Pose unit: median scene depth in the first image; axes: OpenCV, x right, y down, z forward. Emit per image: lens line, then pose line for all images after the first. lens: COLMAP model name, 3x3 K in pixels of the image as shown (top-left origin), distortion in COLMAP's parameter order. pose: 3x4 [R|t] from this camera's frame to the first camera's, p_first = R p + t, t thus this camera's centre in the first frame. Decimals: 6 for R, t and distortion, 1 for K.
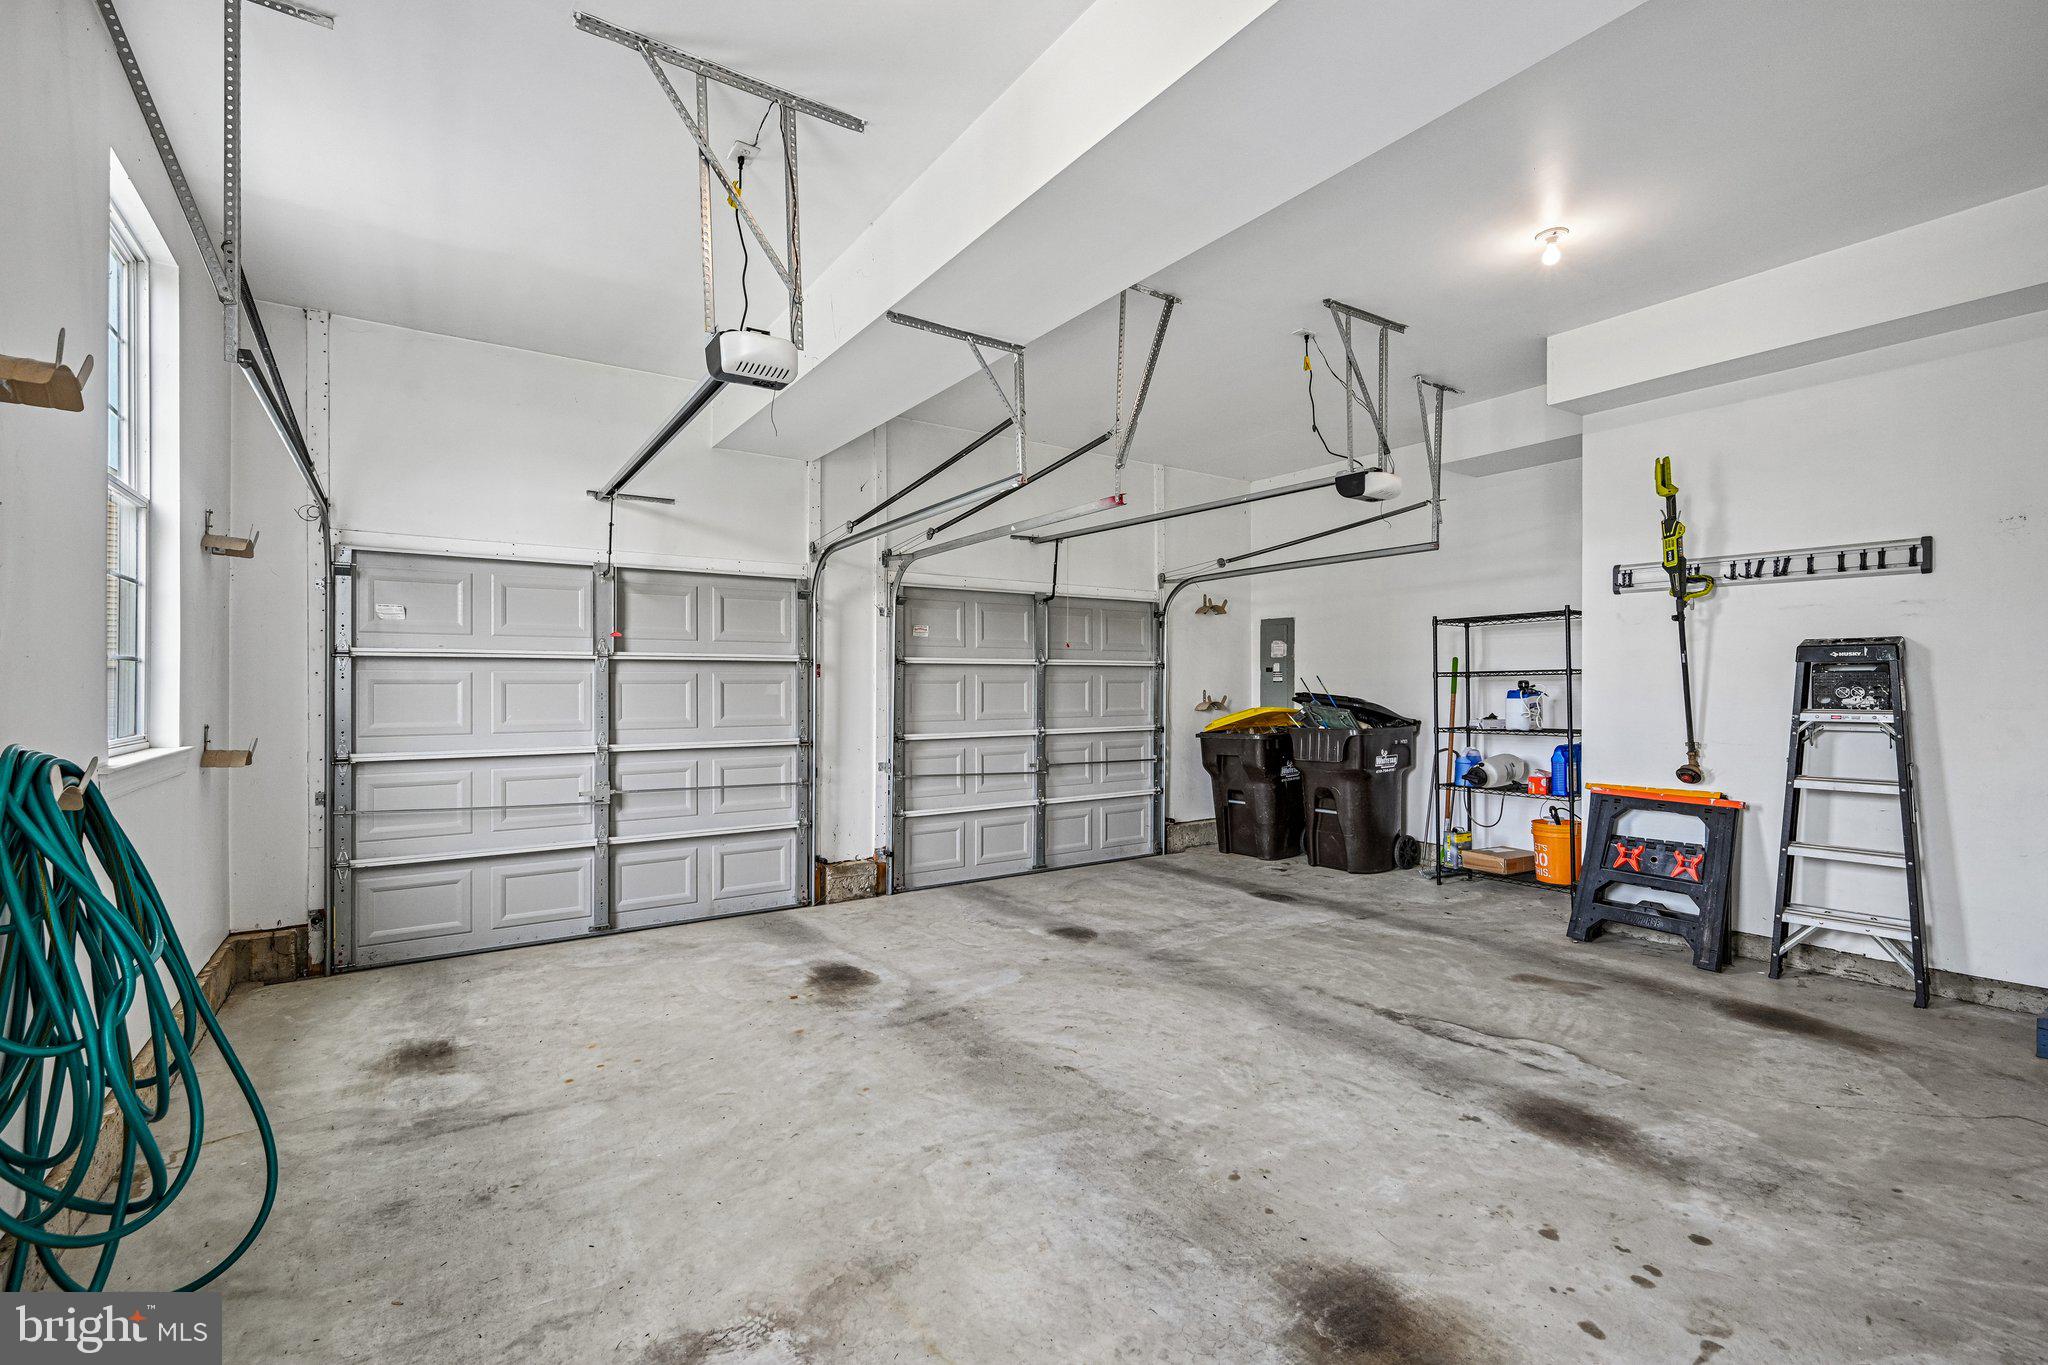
lens RADIAL K [[902.0, 0, 1022.2], [0, 902.0, 685.5], [0, 0, 1]] dist [-0.001924, -0.000096]
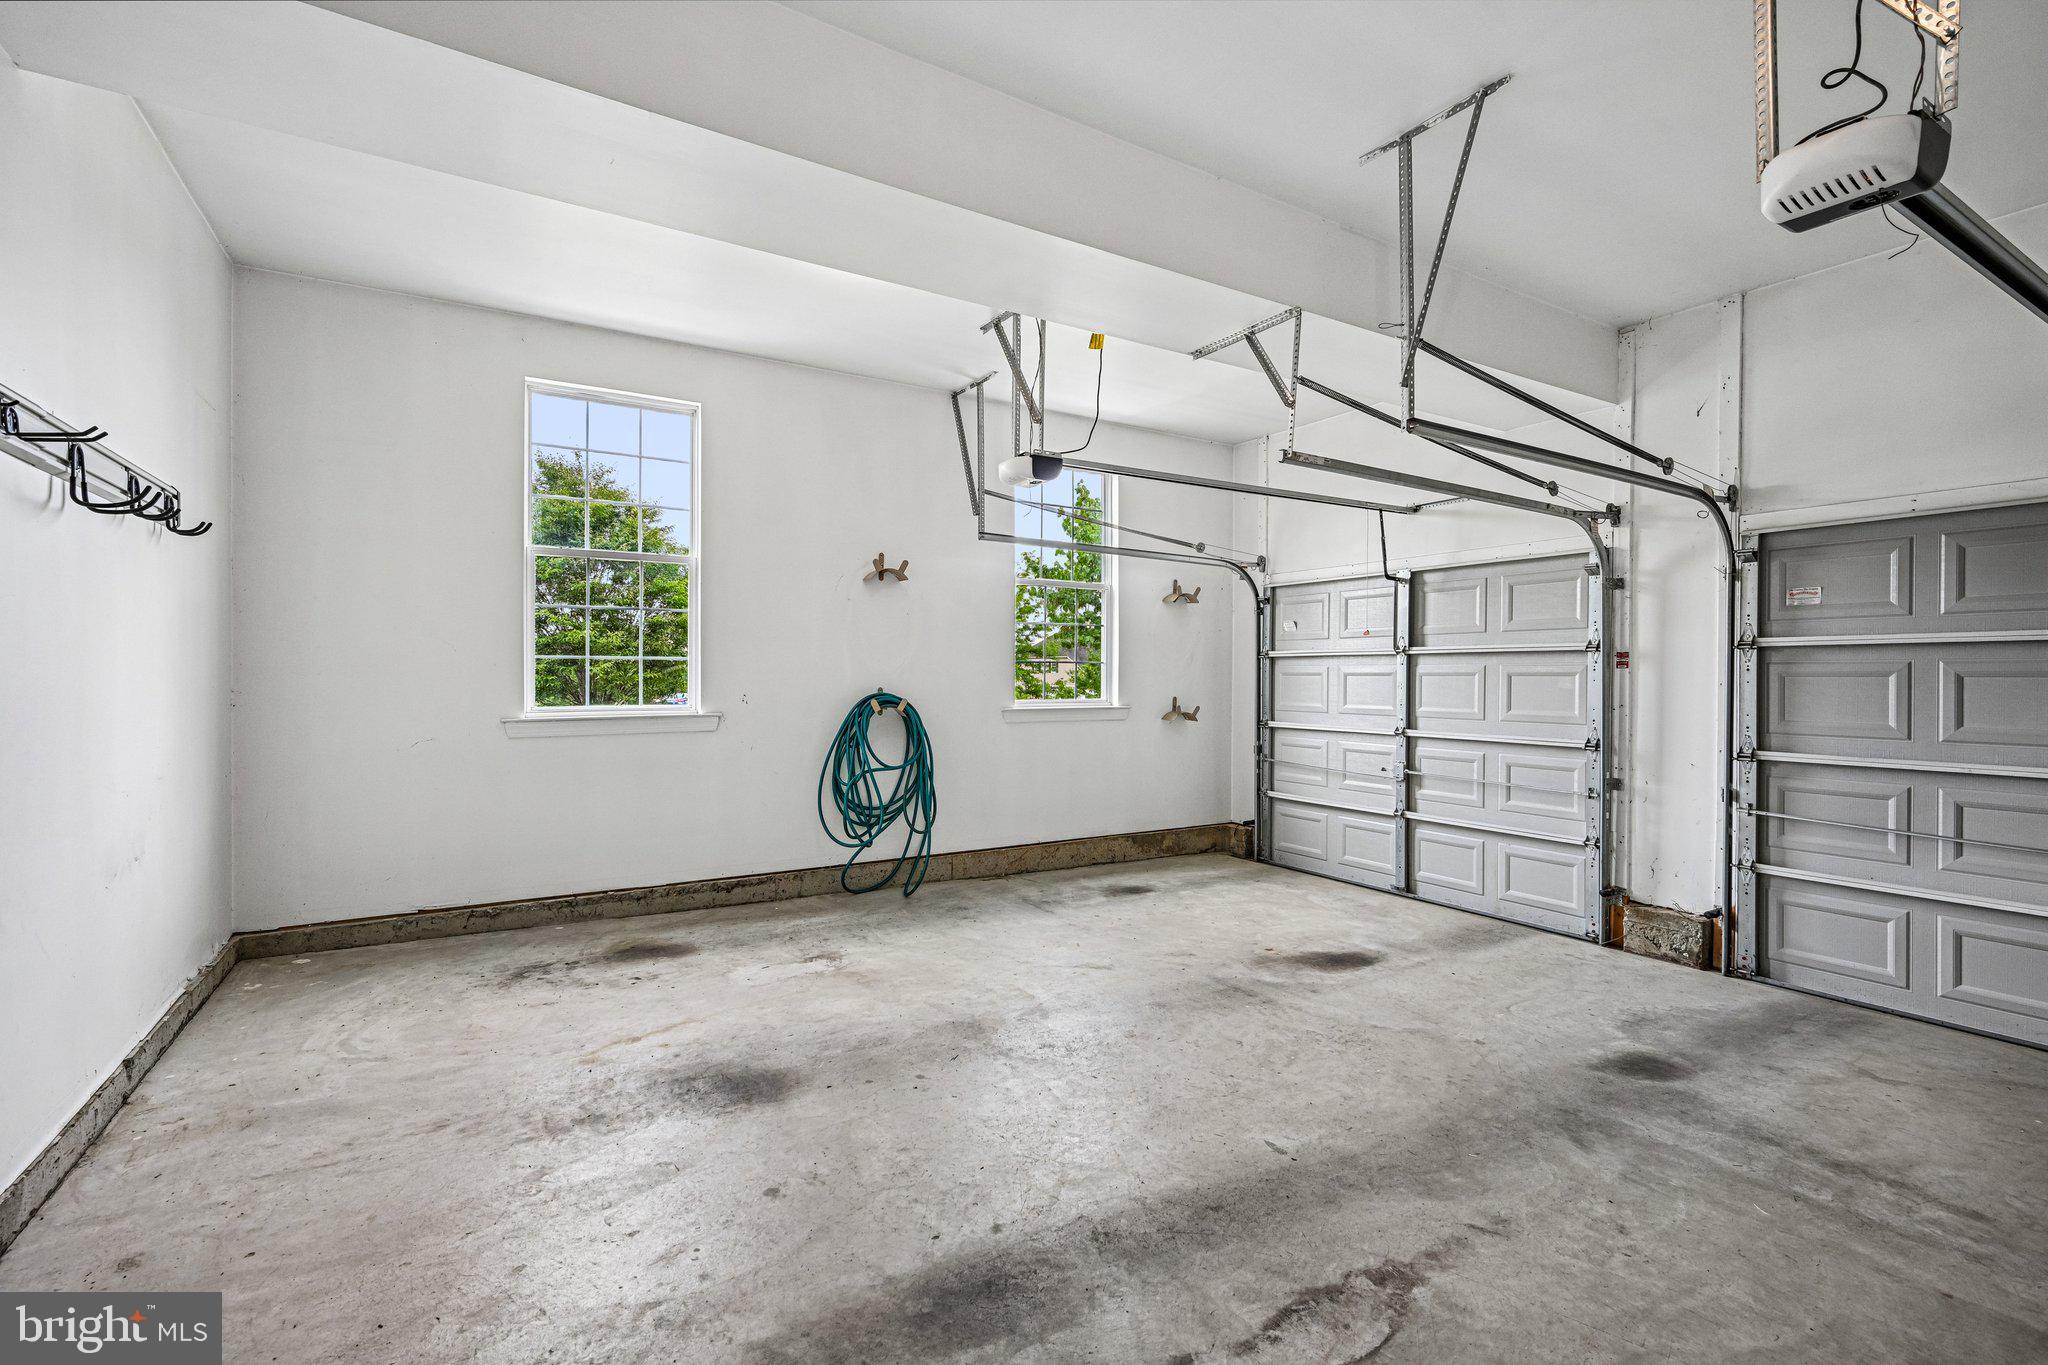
lens RADIAL K [[902.0, 0, 1022.2], [0, 902.0, 685.5], [0, 0, 1]] dist [-0.001924, -0.000096]
pose [[-0.051174, 0.013027, -0.998605, 0.731066], [-0.004650, 0.999901, 0.013282, -0.002343], [0.998679, 0.005323, -0.051108, 0.604129]]
